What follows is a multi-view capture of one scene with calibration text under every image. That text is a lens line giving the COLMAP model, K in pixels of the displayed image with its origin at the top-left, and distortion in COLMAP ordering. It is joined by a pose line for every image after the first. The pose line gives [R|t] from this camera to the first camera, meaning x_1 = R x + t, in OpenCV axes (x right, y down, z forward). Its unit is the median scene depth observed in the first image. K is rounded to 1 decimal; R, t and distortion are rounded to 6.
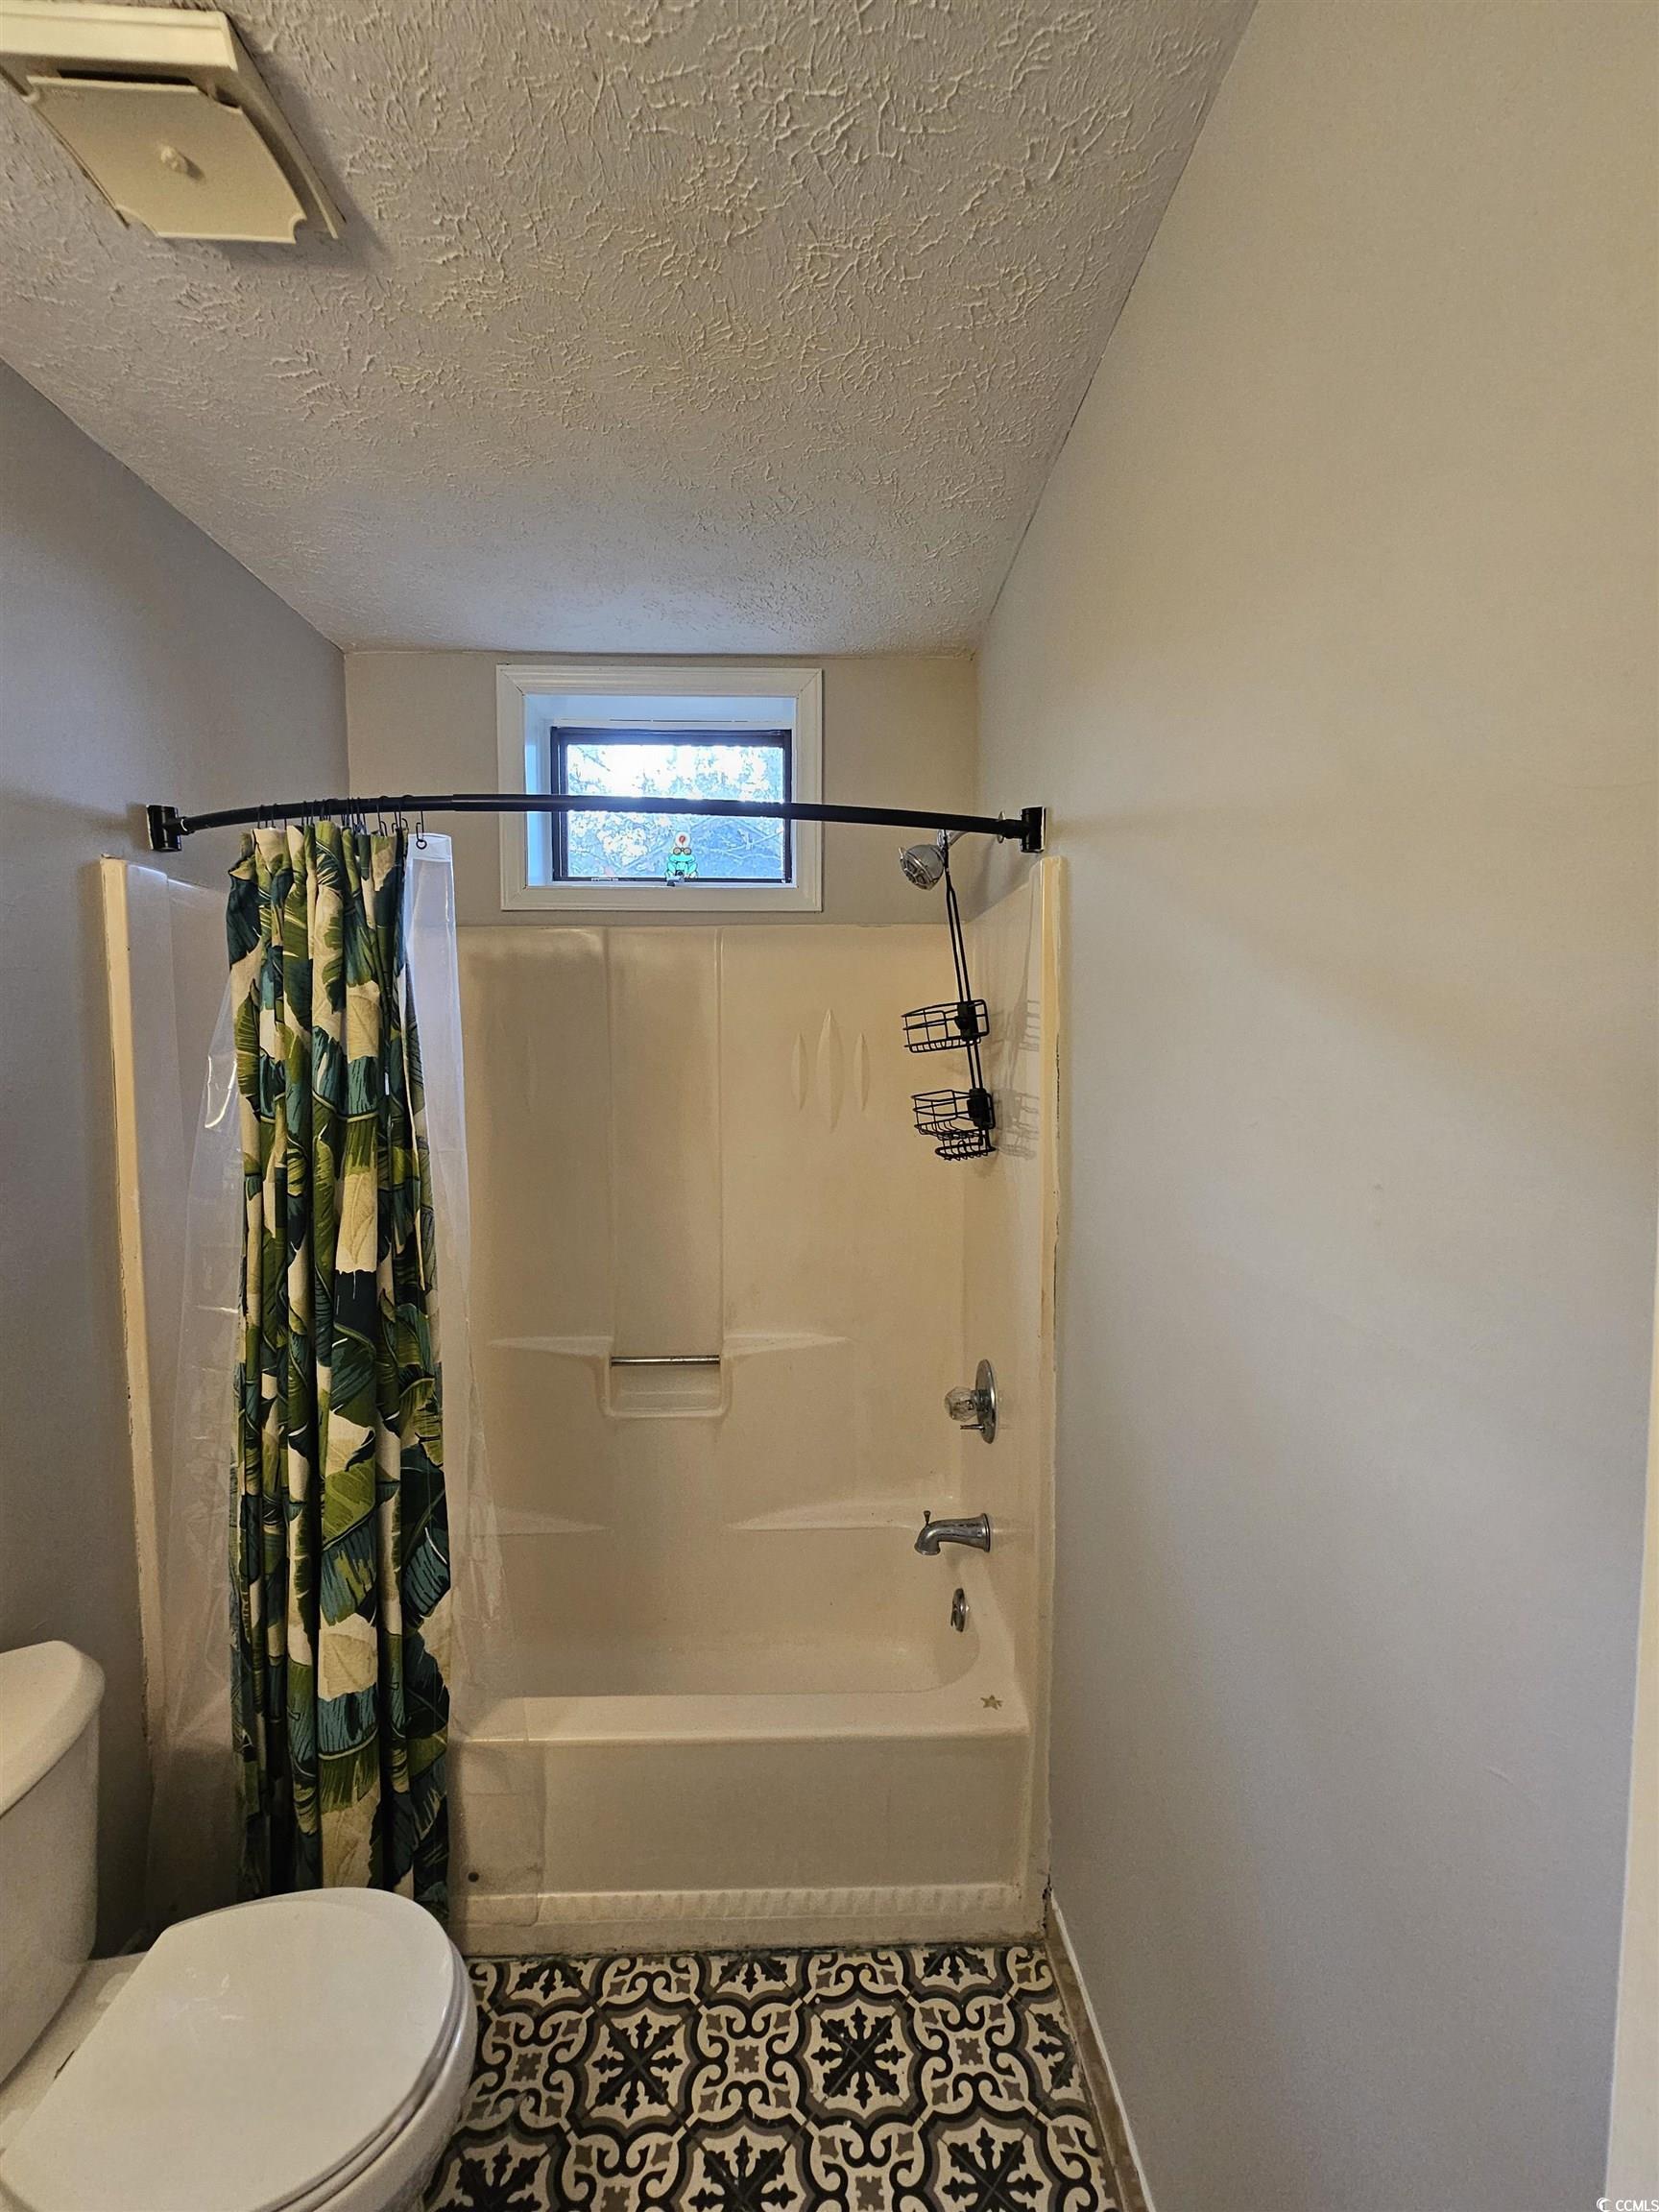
lens RADIAL K [[908.7, 0, 827.9], [0, 908.7, 1104.5], [0, 0, 1]] dist [0.000776, -0.000902]
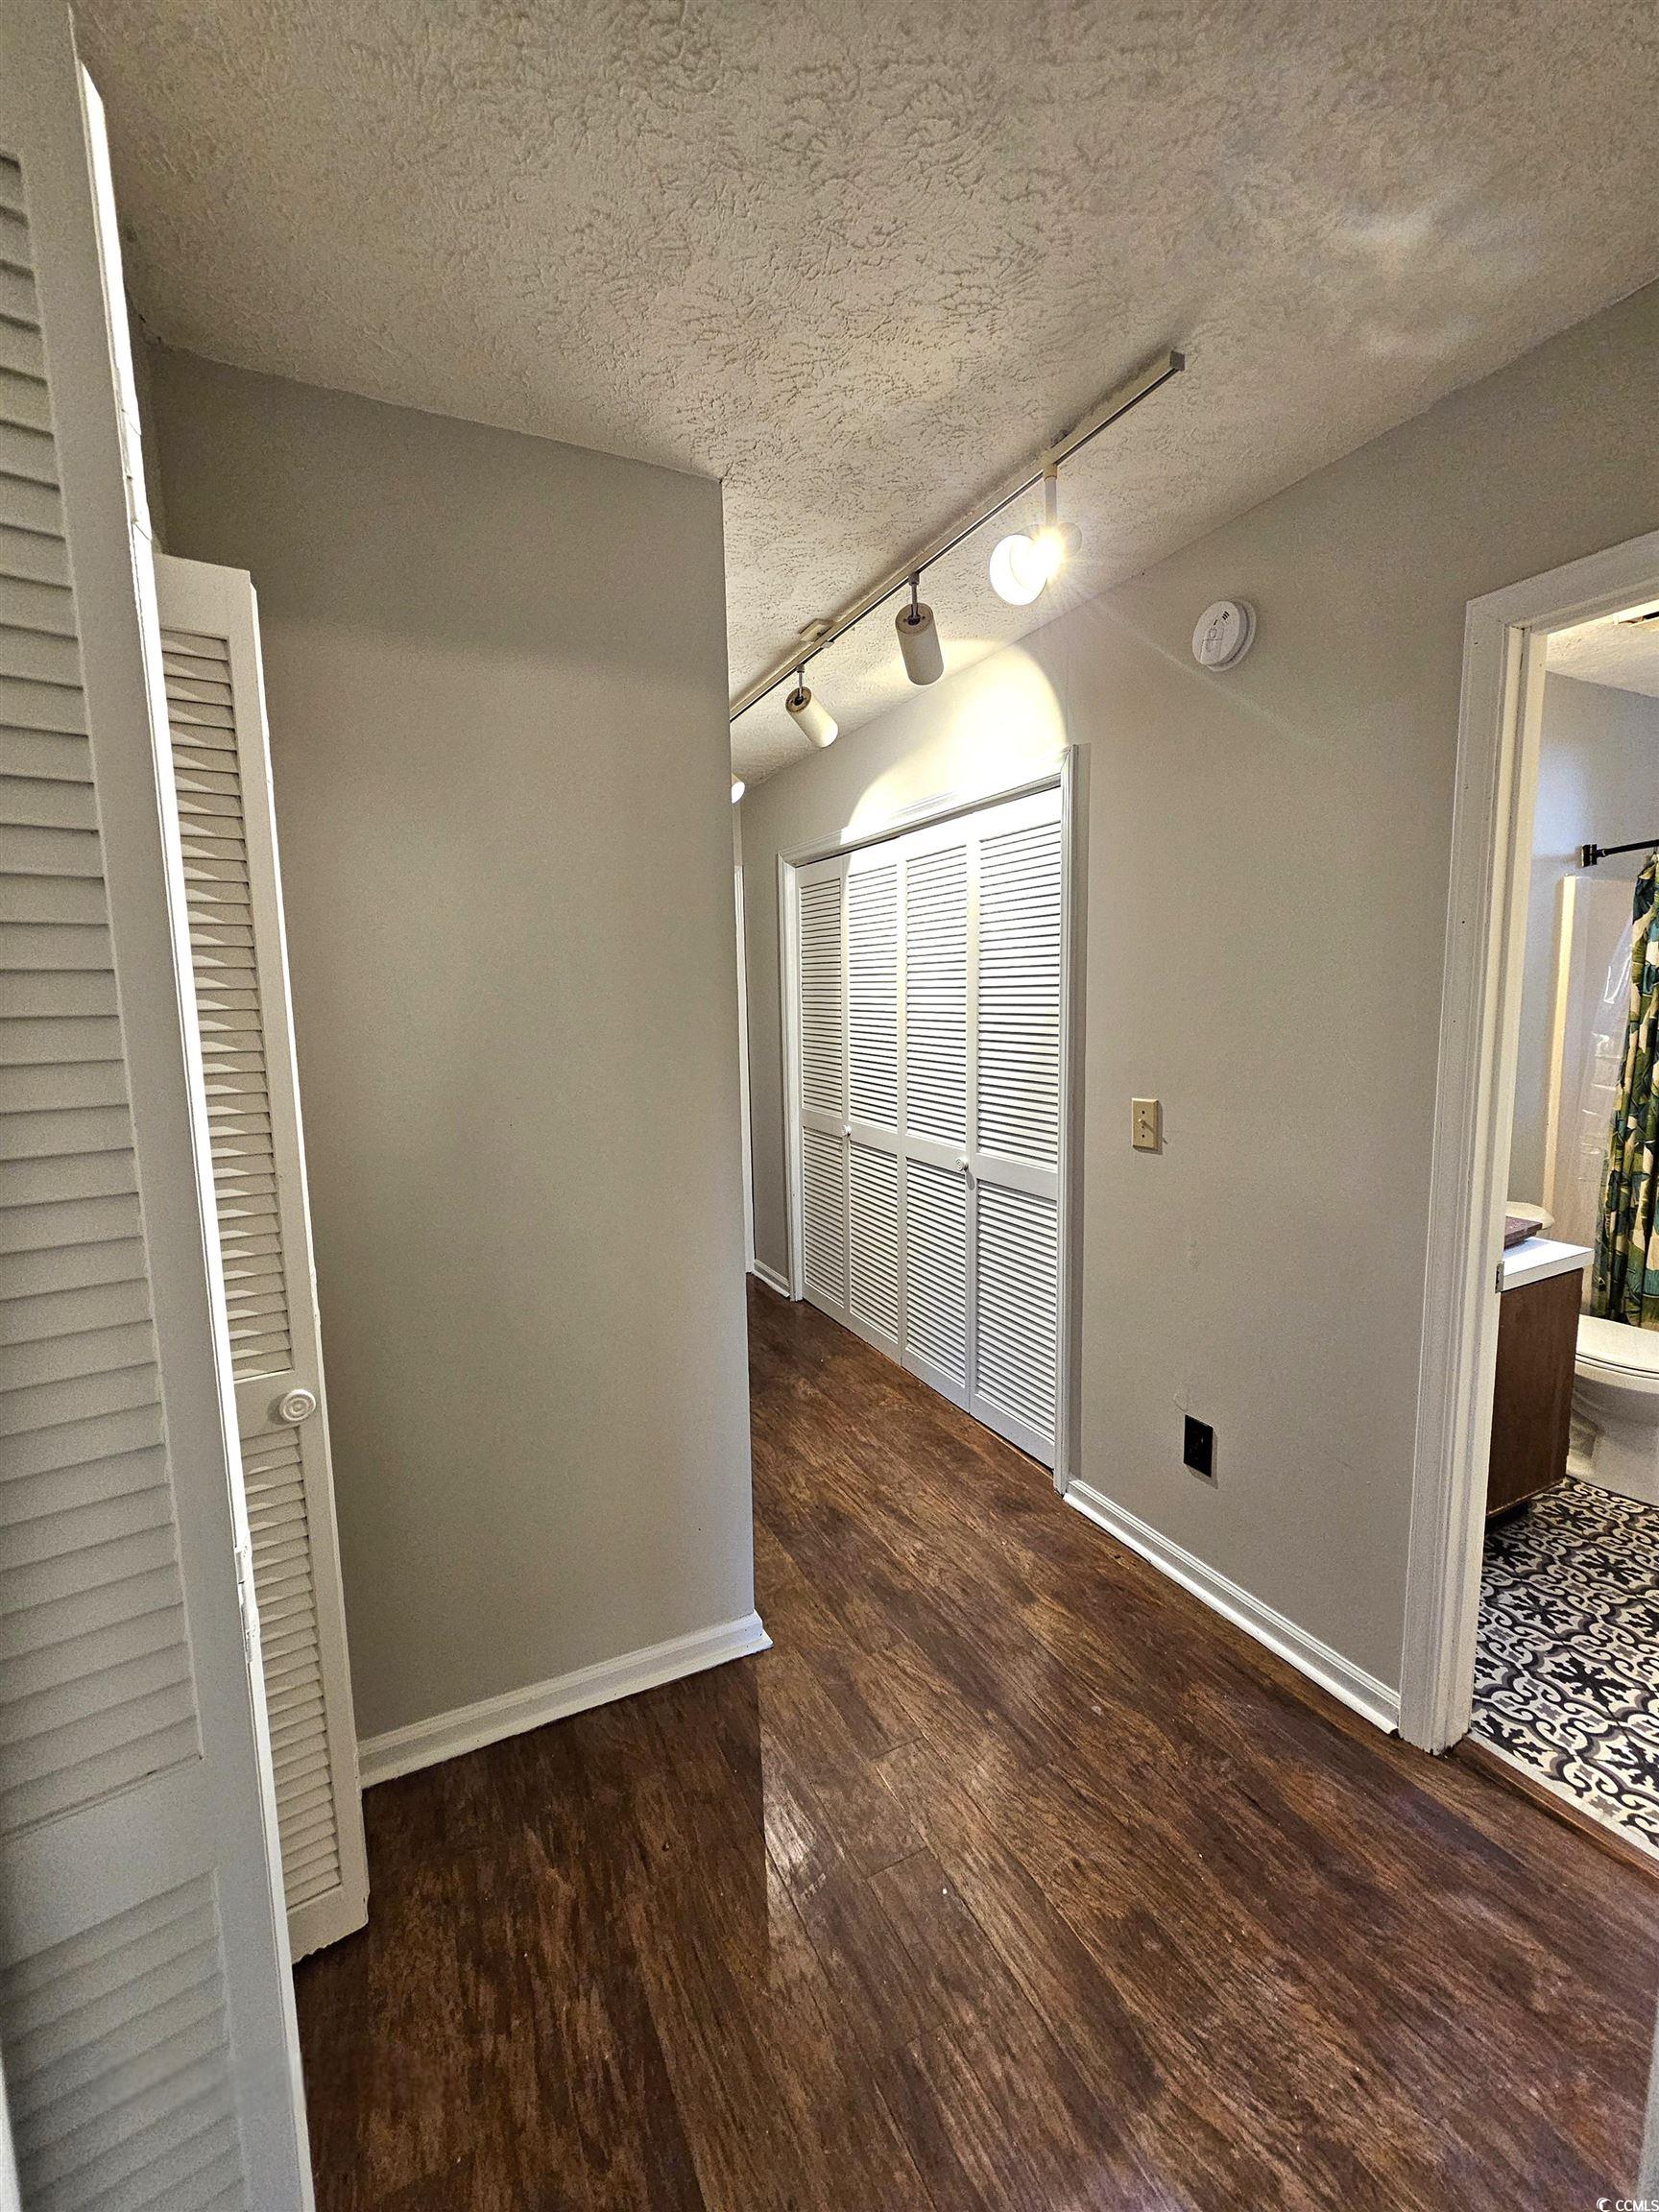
lens RADIAL K [[908.7, 0, 820.7], [0, 908.7, 1104.0], [0, 0, 1]] dist [0.000776, -0.000902]
pose [[0.414614, 0.100126, -0.904472, 0.506540], [-0.035436, 0.994951, 0.093899, 0.135858], [0.909307, -0.006881, 0.416069, -1.587038]]
